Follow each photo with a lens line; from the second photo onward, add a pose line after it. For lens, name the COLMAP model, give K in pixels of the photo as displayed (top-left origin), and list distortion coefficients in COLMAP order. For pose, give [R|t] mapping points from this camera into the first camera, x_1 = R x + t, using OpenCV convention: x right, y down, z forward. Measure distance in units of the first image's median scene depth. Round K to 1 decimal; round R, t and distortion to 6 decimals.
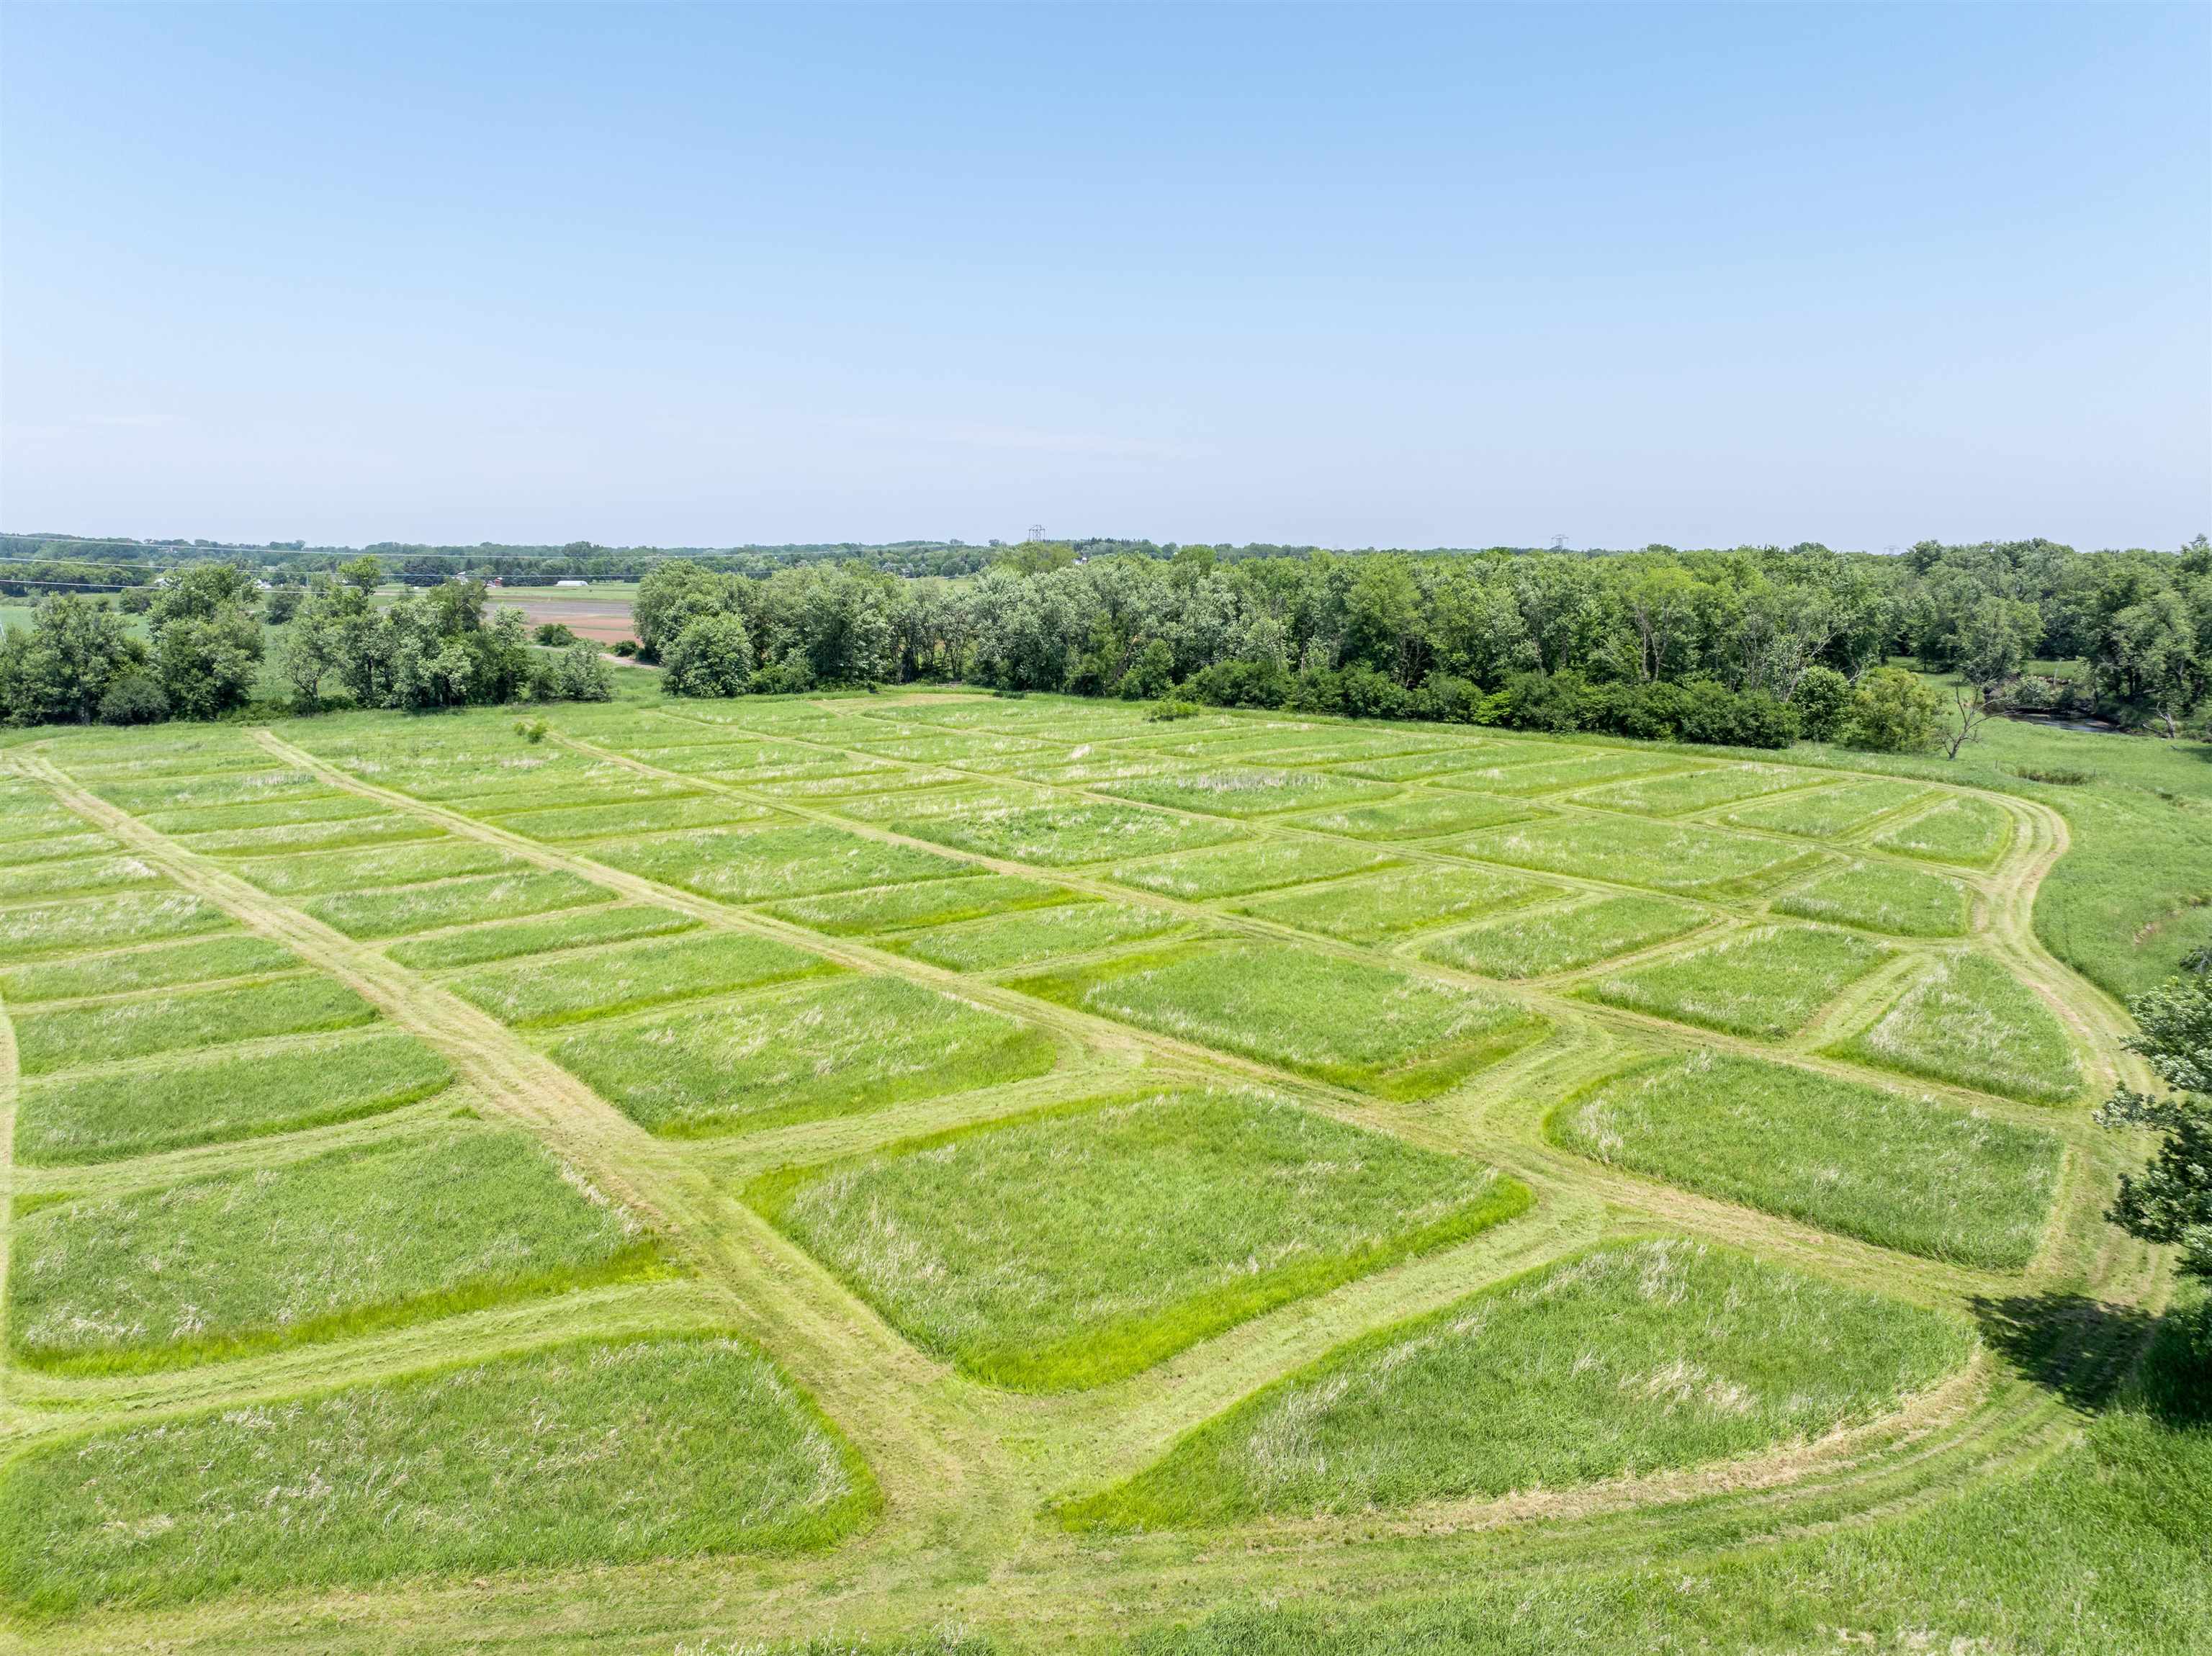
lens RADIAL K [[1557.0, 0, 1112.7], [0, 1557.0, 833.7], [0, 0, 1]] dist [-0.043142, 0.011904]
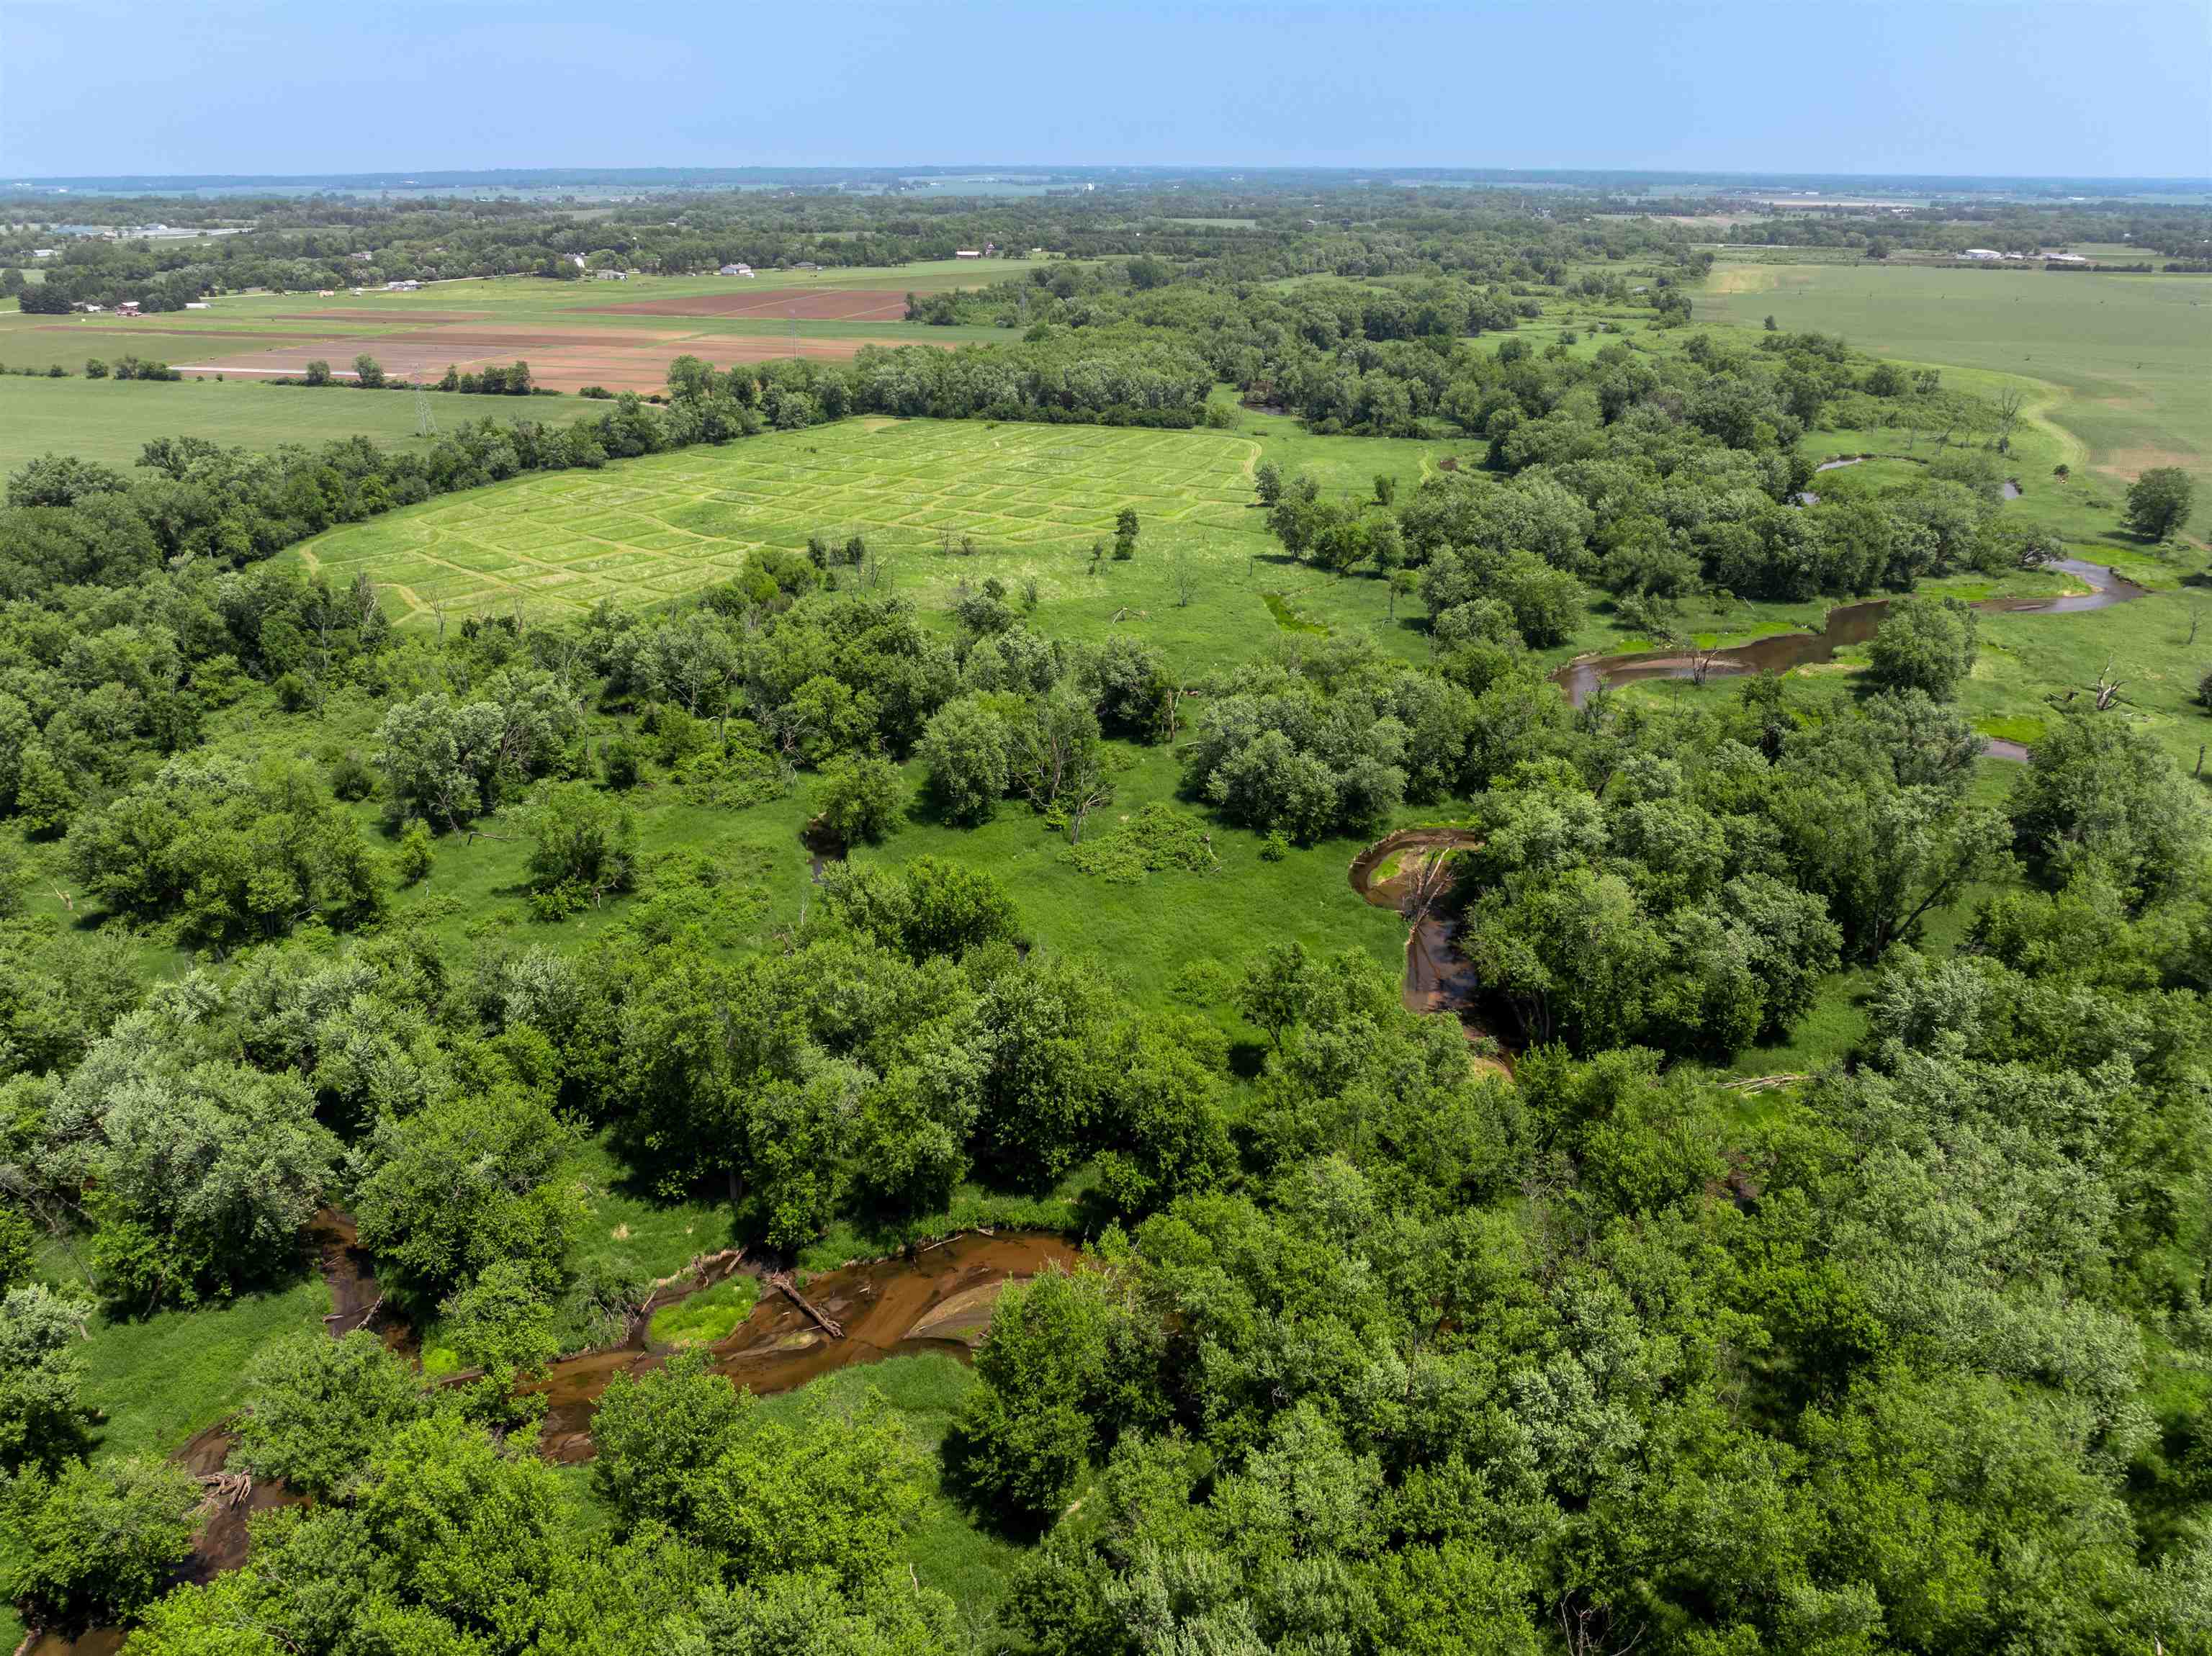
lens RADIAL K [[1557.0, 0, 1116.7], [0, 1557.0, 822.6], [0, 0, 1]] dist [-0.043142, 0.011904]
pose [[0.909893, -0.160677, 0.382463, -0.952149], [0.071336, 0.968814, 0.237298, -0.029972], [-0.408664, -0.188632, 0.892979, -1.761881]]
